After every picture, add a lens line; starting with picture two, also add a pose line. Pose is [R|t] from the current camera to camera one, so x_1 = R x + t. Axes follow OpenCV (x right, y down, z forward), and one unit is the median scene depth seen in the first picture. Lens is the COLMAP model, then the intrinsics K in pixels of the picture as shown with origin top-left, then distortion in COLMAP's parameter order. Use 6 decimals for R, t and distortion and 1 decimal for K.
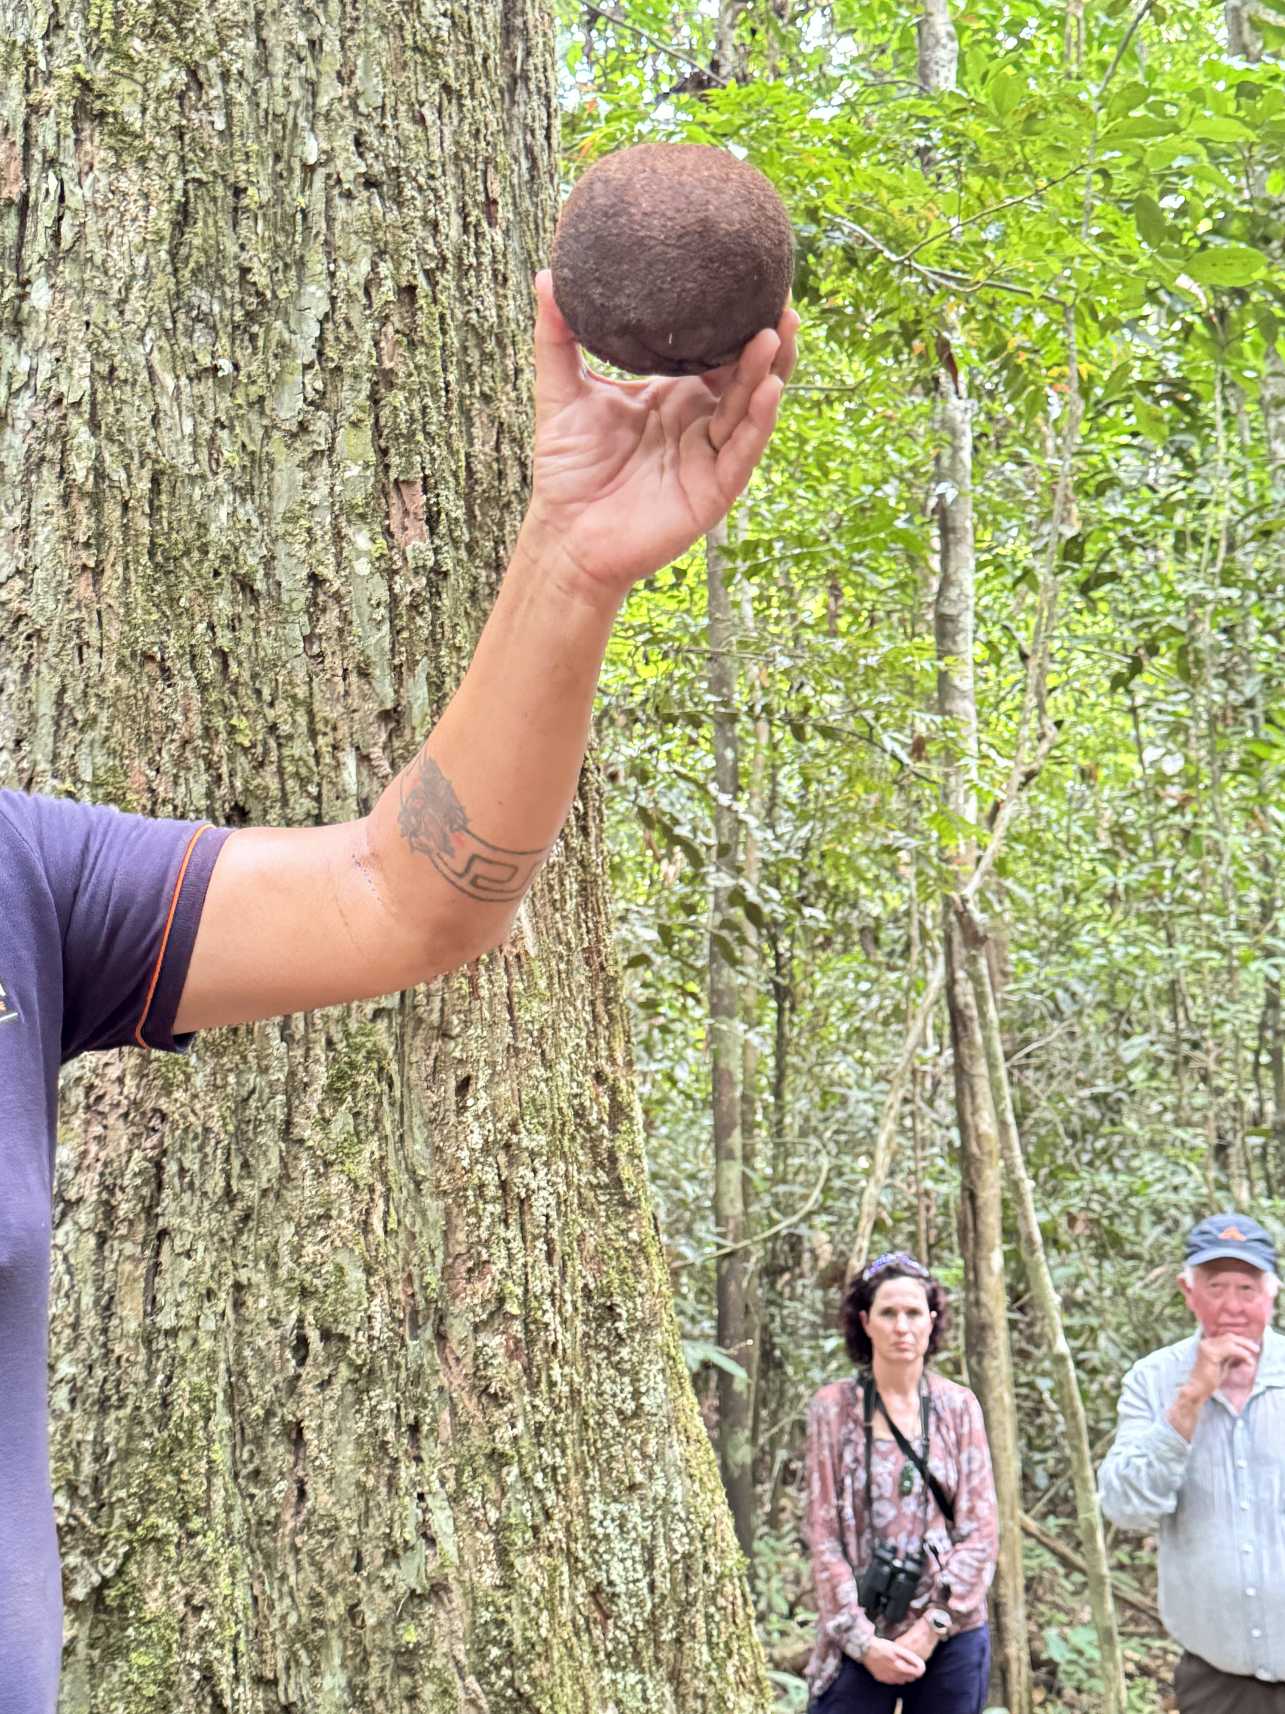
lens RADIAL K [[2203.2, 0, 643.1], [0, 2203.2, 856.6], [0, 0, 1]] dist [0.090083, 0.000000]
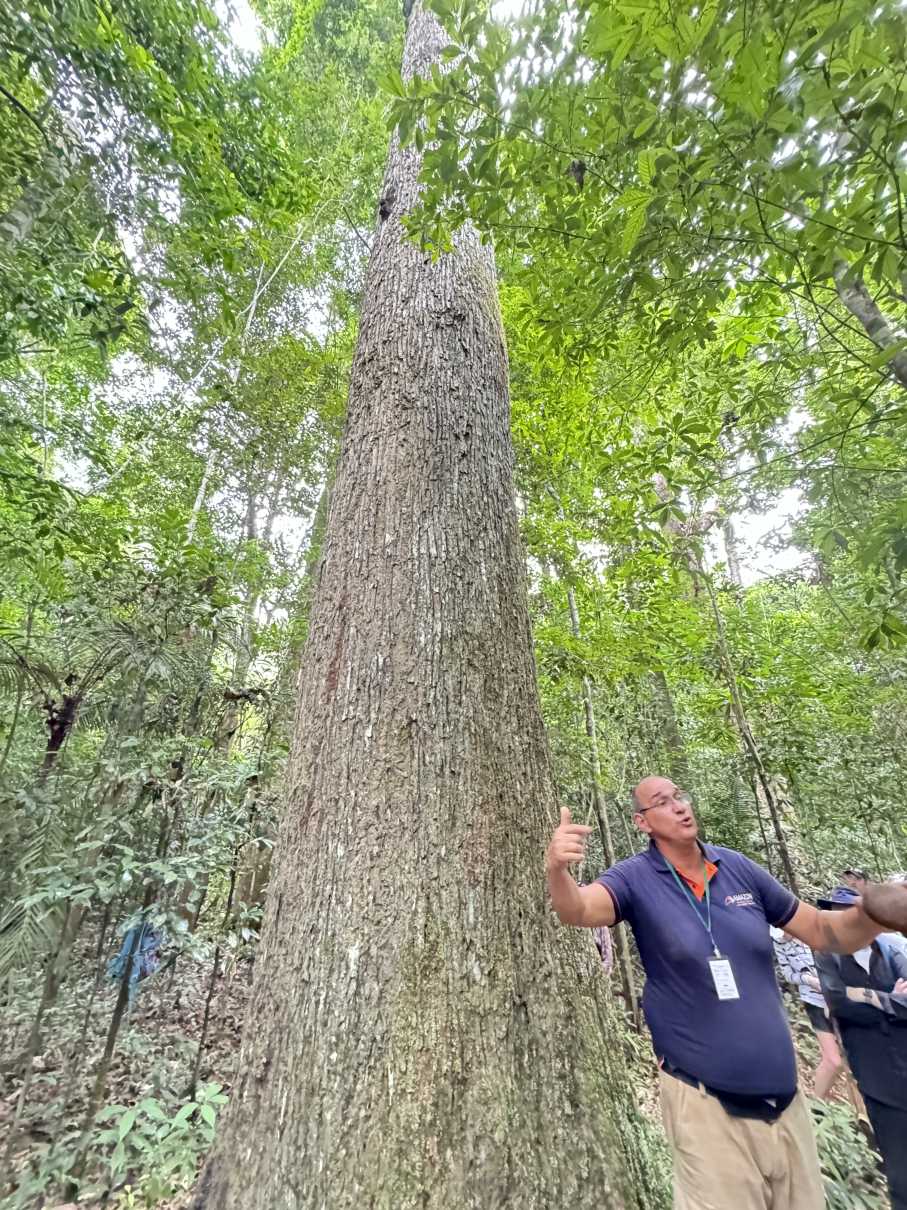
lens RADIAL K [[486.1, 0, 452.0], [0, 486.1, 607.4], [0, 0, 1]] dist [-0.000048, 0.000049]
pose [[0.996053, -0.033582, -0.082158, -0.184815], [0.005741, 0.948094, -0.317939, -0.075424], [0.088571, 0.316212, 0.944545, -0.220670]]
